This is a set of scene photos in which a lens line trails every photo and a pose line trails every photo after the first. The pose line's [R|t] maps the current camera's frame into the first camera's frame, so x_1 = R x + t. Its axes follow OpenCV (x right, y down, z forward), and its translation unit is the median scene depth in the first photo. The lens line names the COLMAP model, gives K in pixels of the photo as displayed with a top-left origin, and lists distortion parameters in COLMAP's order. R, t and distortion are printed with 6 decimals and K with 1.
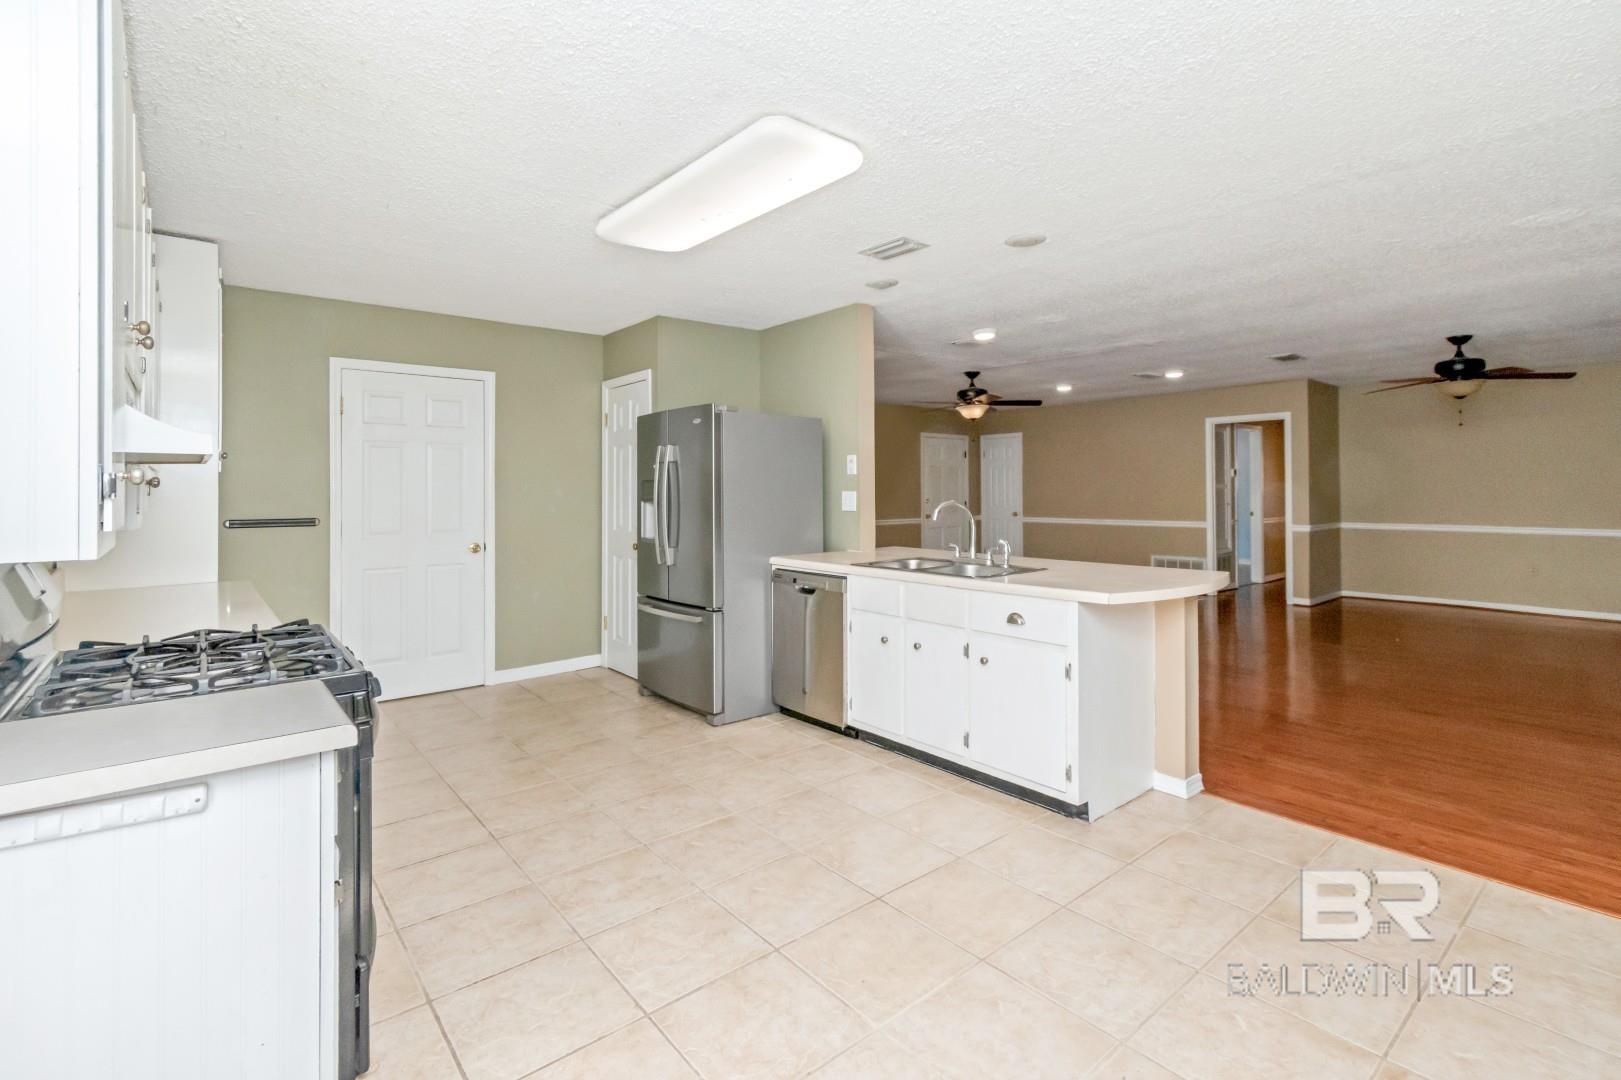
lens RADIAL K [[742.2, 0, 802.5], [0, 742.2, 476.8], [0, 0, 1]] dist [0.000792, -0.000136]
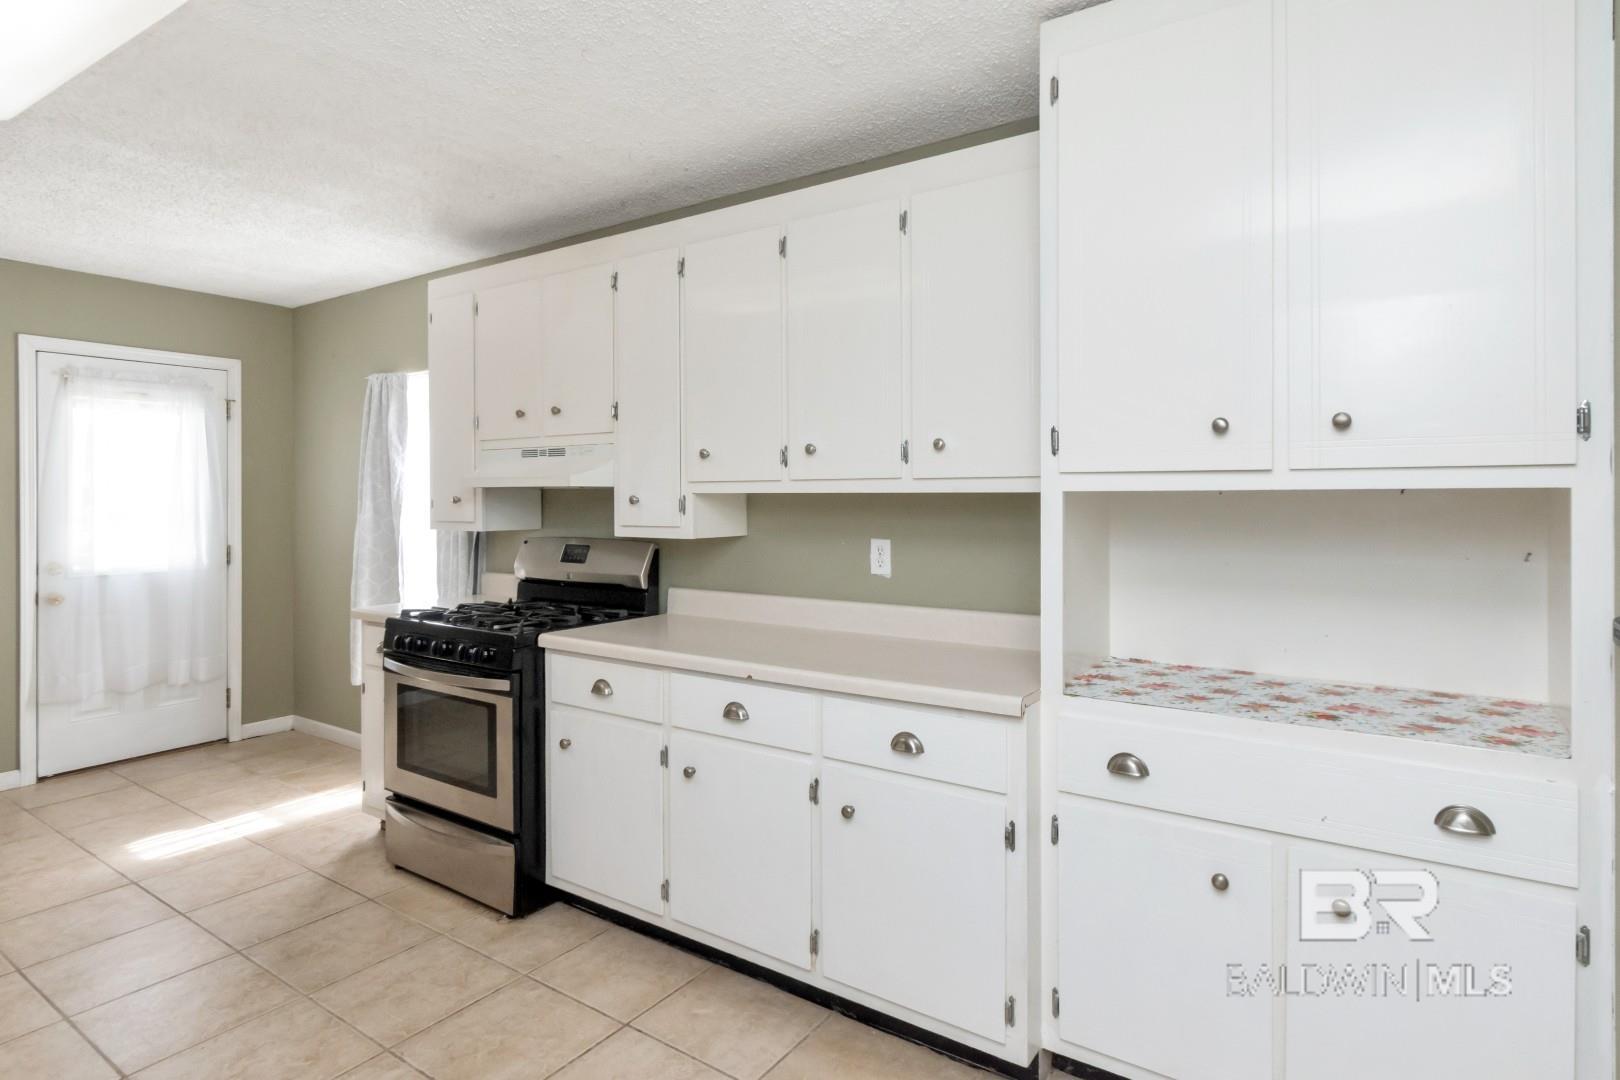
lens RADIAL K [[867.5, 0, 812.5], [0, 867.5, 488.3], [0, 0, 1]] dist [-0.001921, -0.000862]
pose [[-0.959310, 0.006954, -0.282269, -0.326417], [0.013879, 0.999650, -0.022544, 0.013551], [0.282014, -0.025544, -0.959070, 1.072336]]
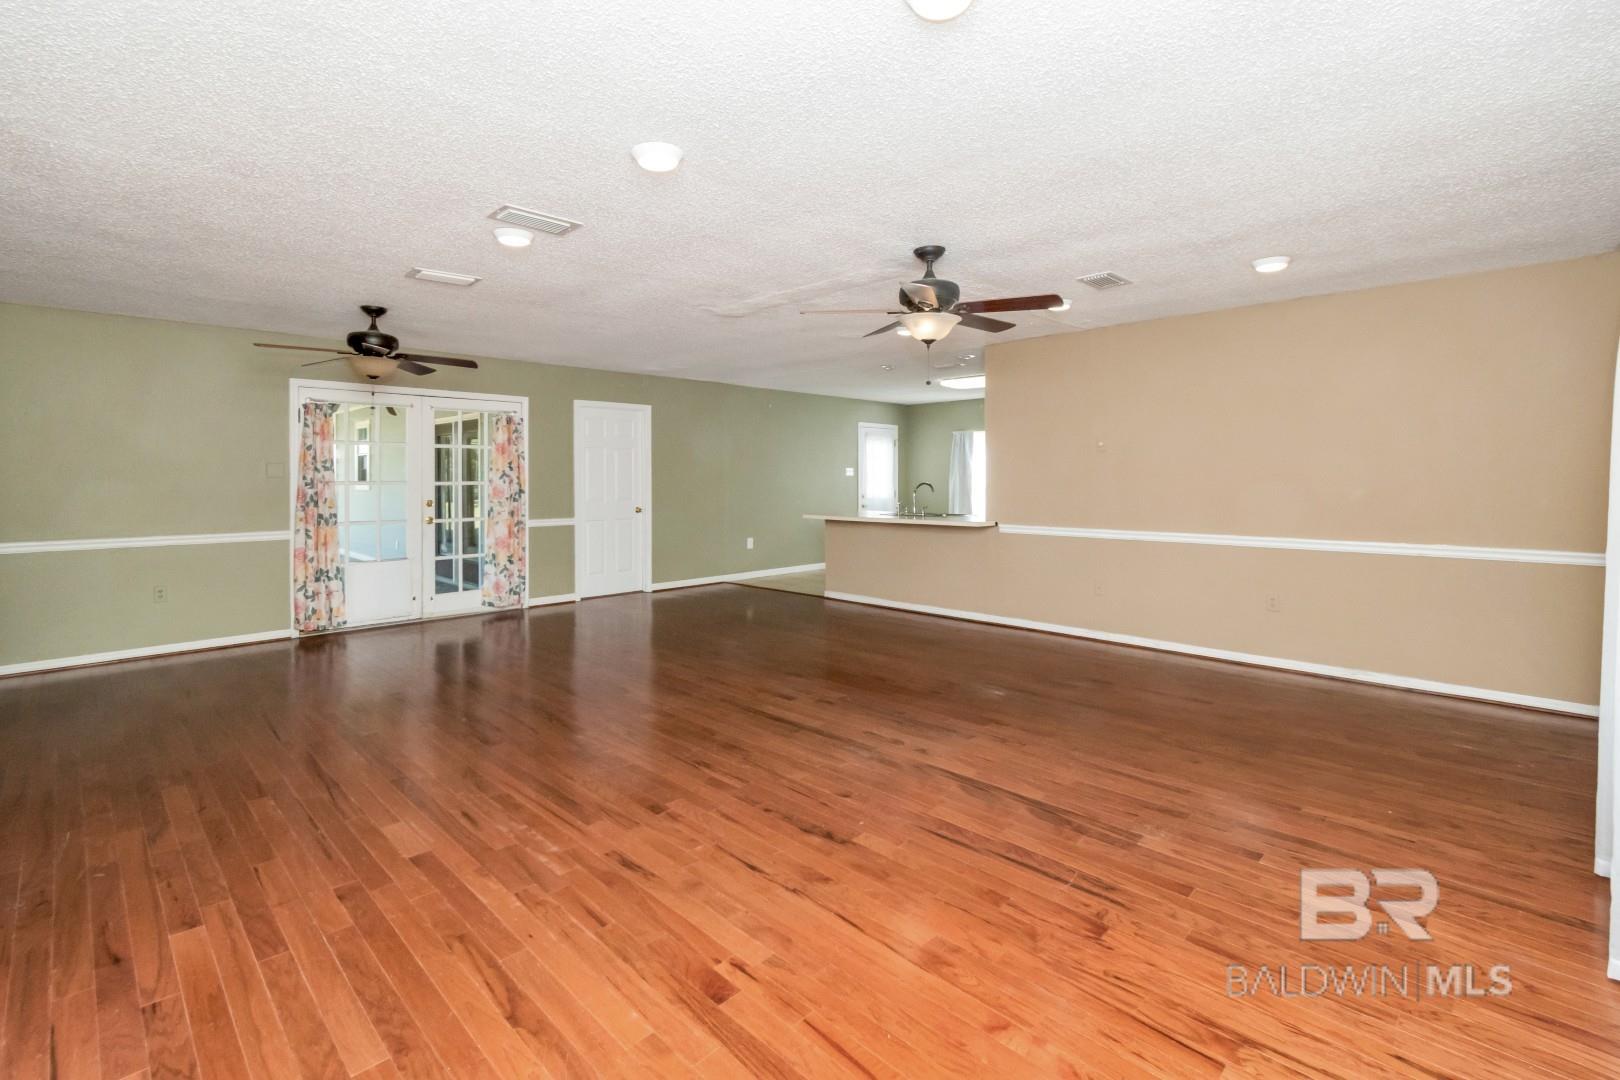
lens RADIAL K [[741.7, 0, 802.0], [0, 741.7, 476.9], [0, 0, 1]] dist [0.000792, -0.000136]
pose [[-0.995255, 0.010984, -0.096675, 0.569448], [0.012569, 0.999796, -0.015803, 0.038008], [0.096482, -0.016943, -0.995191, 2.305028]]
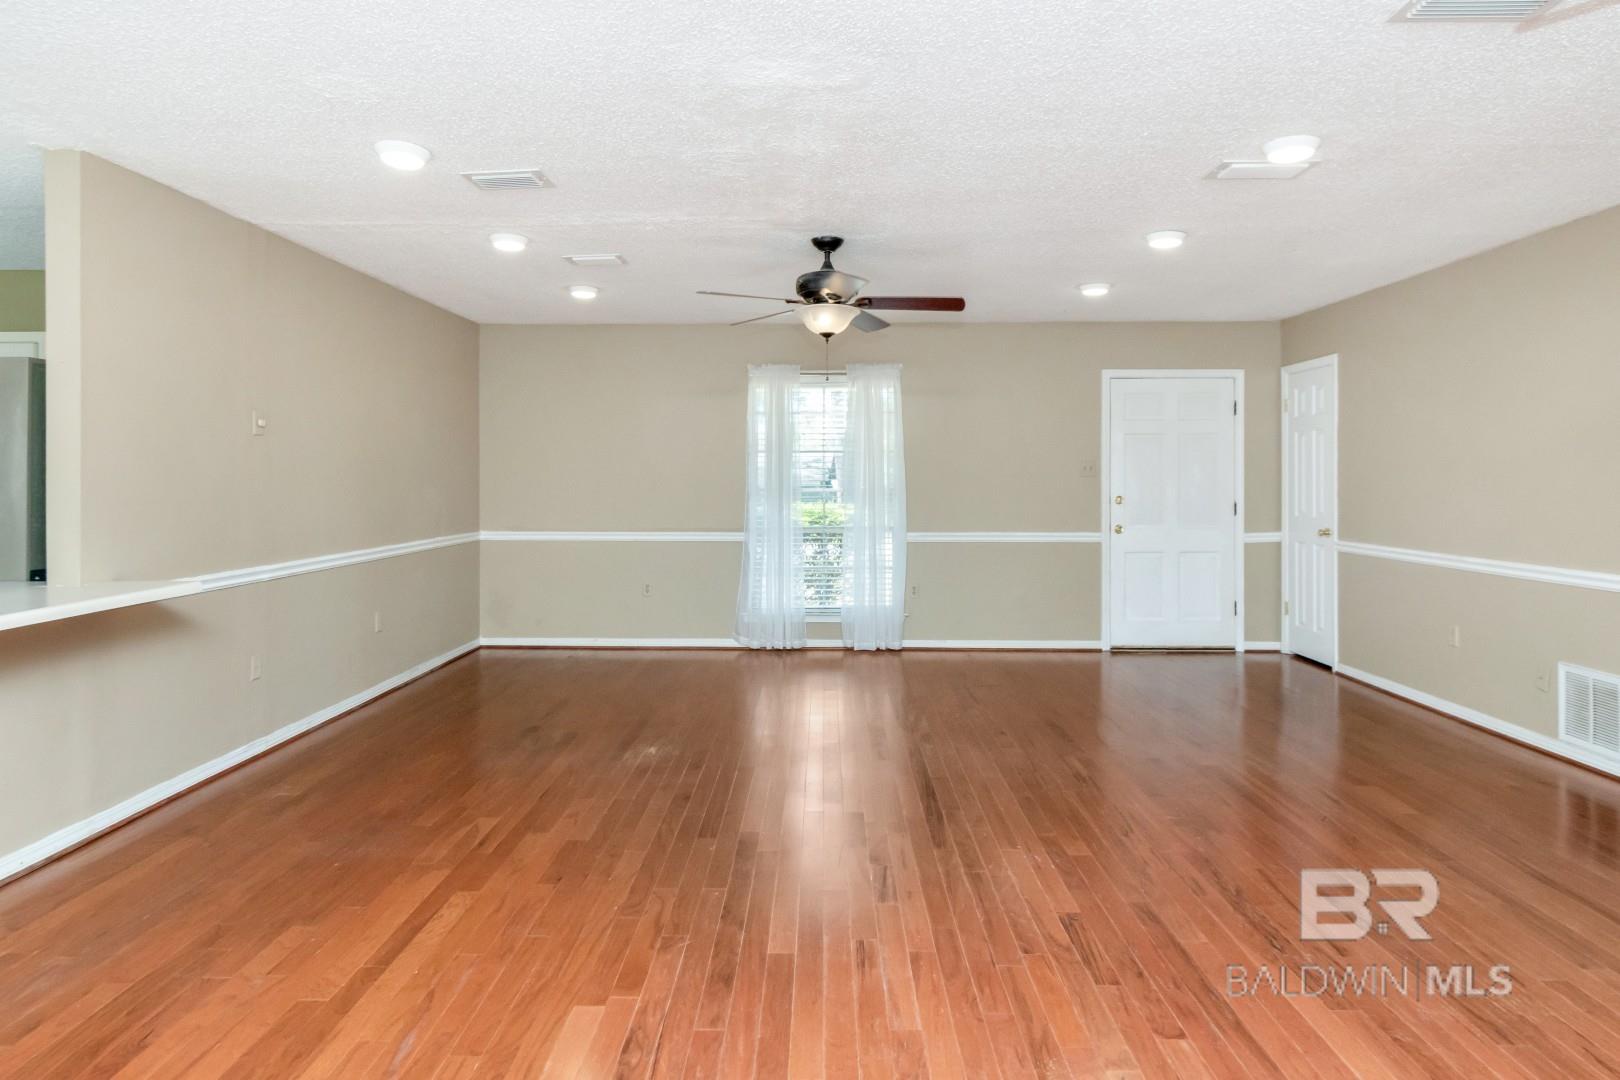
lens RADIAL K [[922.1, 0, 805.7], [0, 922.1, 469.8], [0, 0, 1]] dist [-0.003068, -0.001364]
pose [[0.758114, 0.002447, -0.652118, 0.941959], [0.004955, 0.999942, 0.009513, 0.008936], [0.652104, -0.010443, 0.758058, 0.809657]]
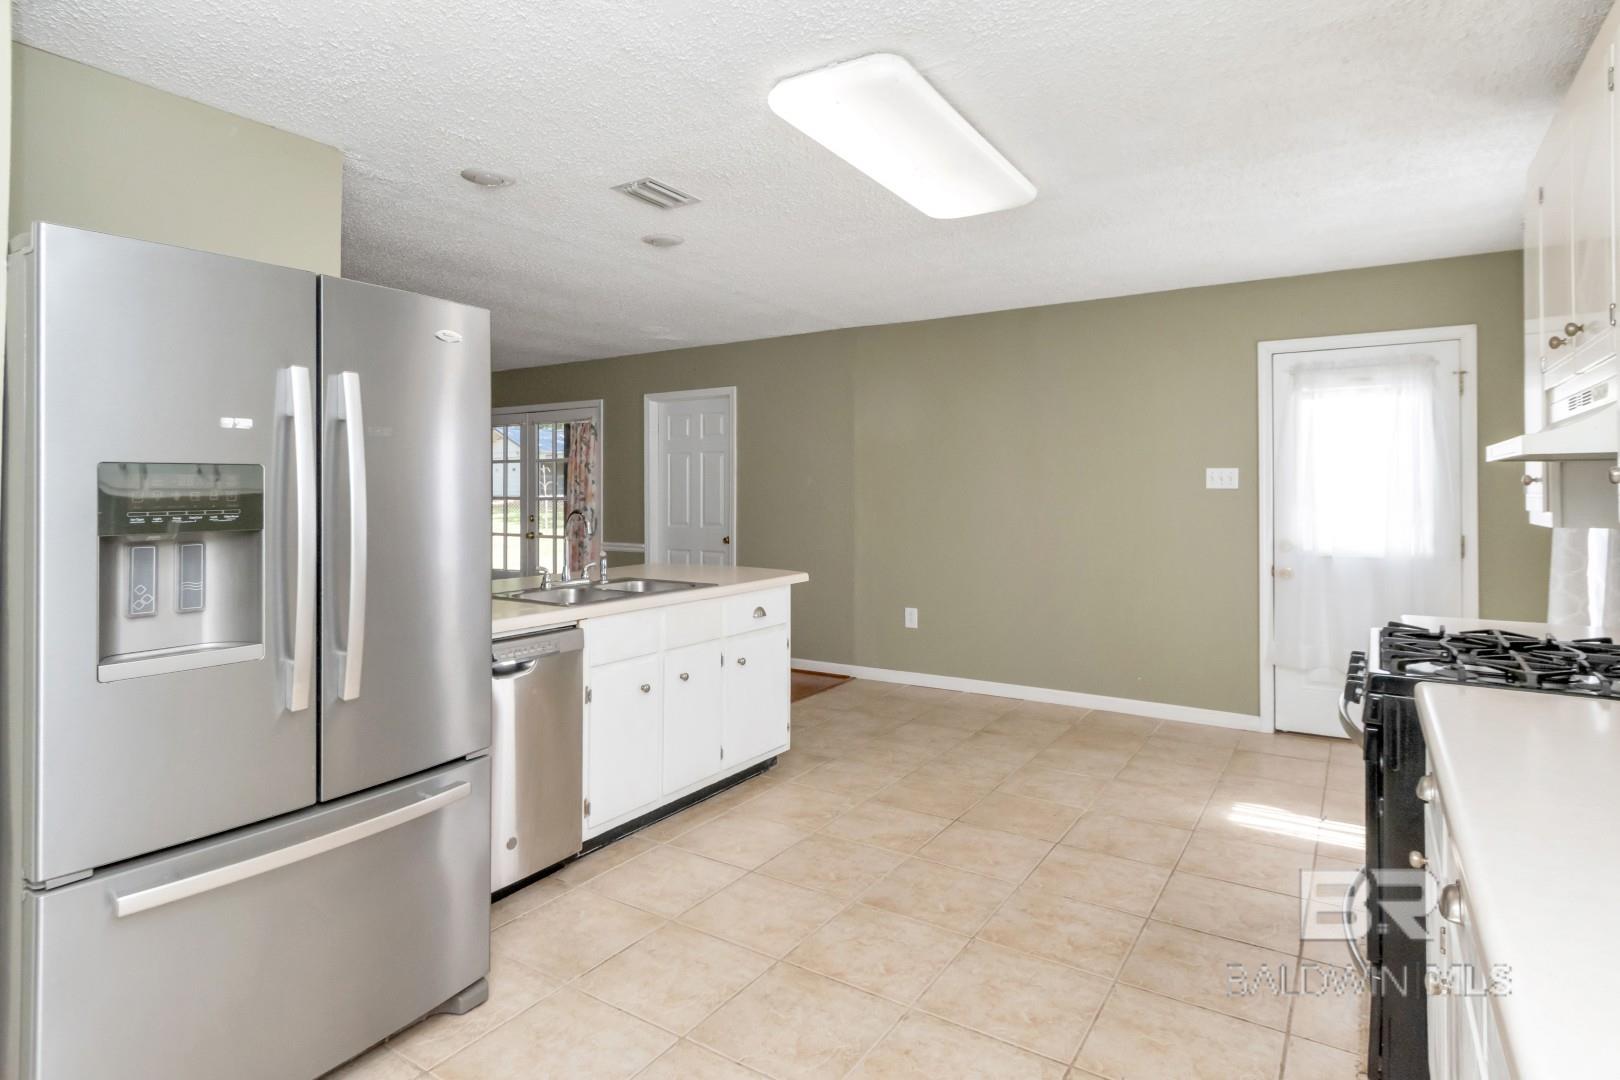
lens RADIAL K [[867.5, 0, 812.5], [0, 867.5, 488.3], [0, 0, 1]] dist [-0.001921, -0.000862]
pose [[-0.306868, 0.010445, 0.951695, -0.598597], [-0.008798, 0.999866, -0.013810, 0.016996], [-0.951711, -0.012611, -0.306735, 0.830568]]
